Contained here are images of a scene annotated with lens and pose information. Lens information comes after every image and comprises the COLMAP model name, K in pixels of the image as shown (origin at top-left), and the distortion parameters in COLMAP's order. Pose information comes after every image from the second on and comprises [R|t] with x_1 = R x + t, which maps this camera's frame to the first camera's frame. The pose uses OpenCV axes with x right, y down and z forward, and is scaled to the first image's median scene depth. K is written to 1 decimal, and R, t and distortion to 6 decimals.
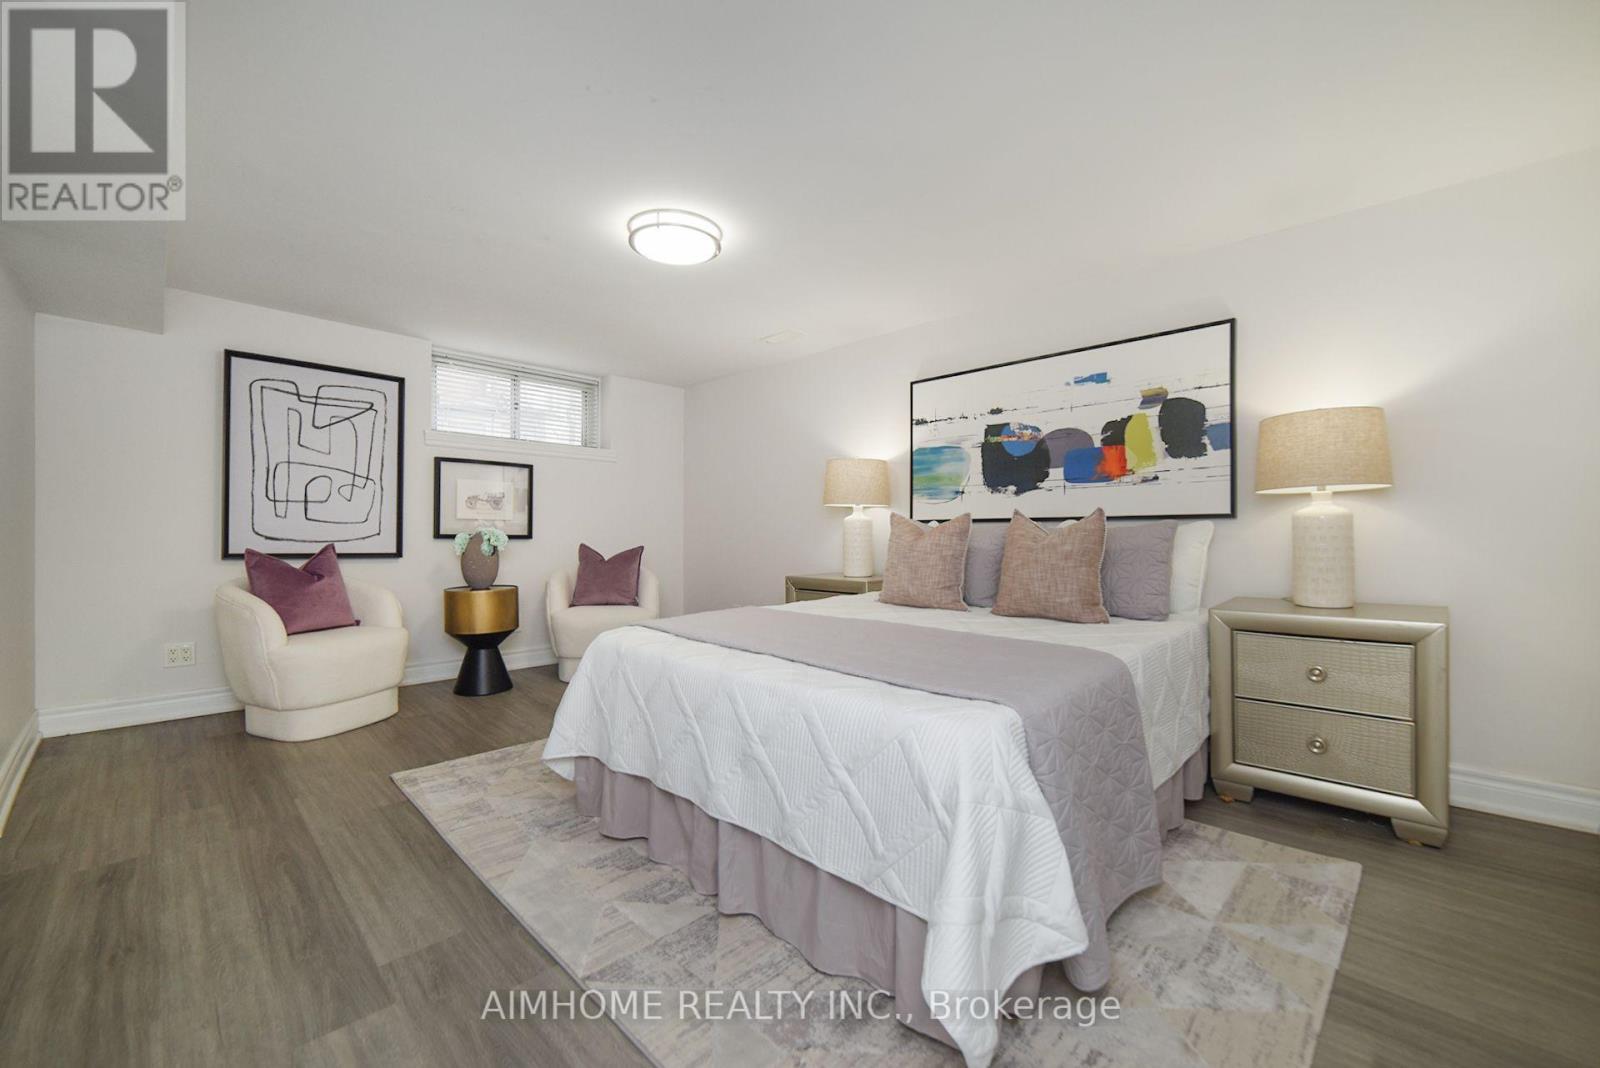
lens RADIAL K [[648.1, 0, 805.7], [0, 648.1, 523.6], [0, 0, 1]] dist [-0.017112, 0.000157]
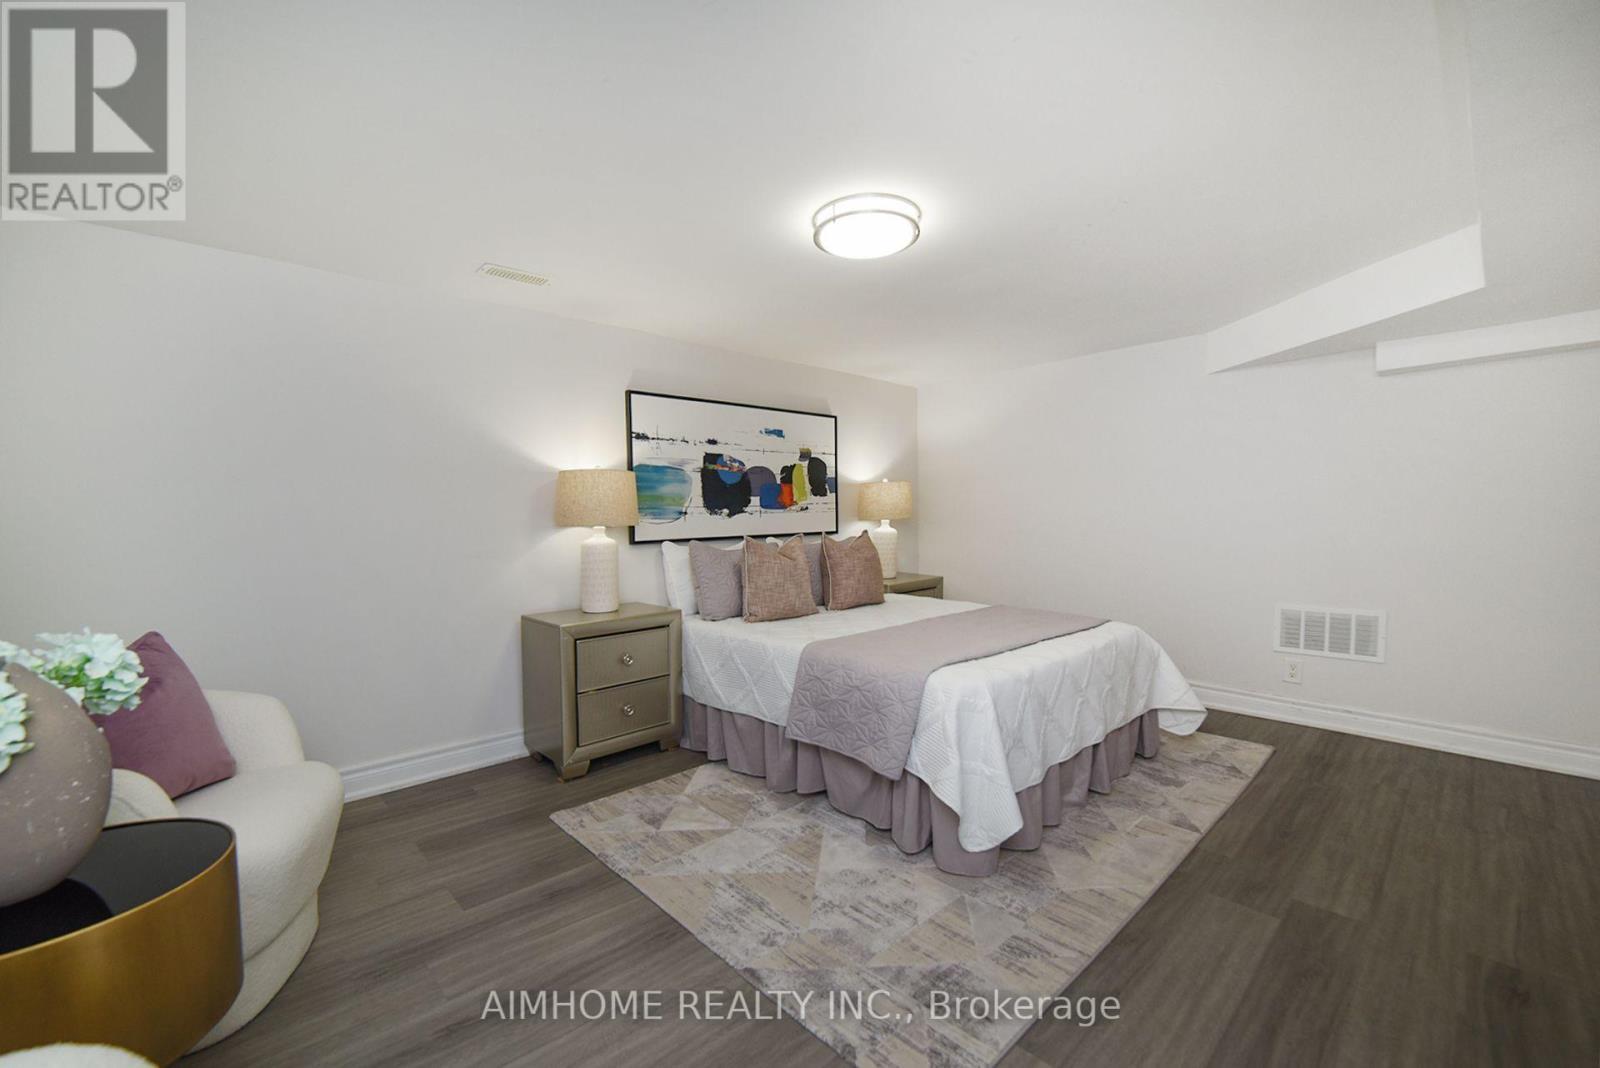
lens RADIAL K [[648.1, 0, 805.1], [0, 648.1, 528.2], [0, 0, 1]] dist [-0.017112, 0.000157]
pose [[0.046135, -0.012398, 0.998858, -0.866714], [0.011465, 0.999864, 0.011880, -0.037265], [-0.998869, 0.010904, 0.046271, 0.831223]]
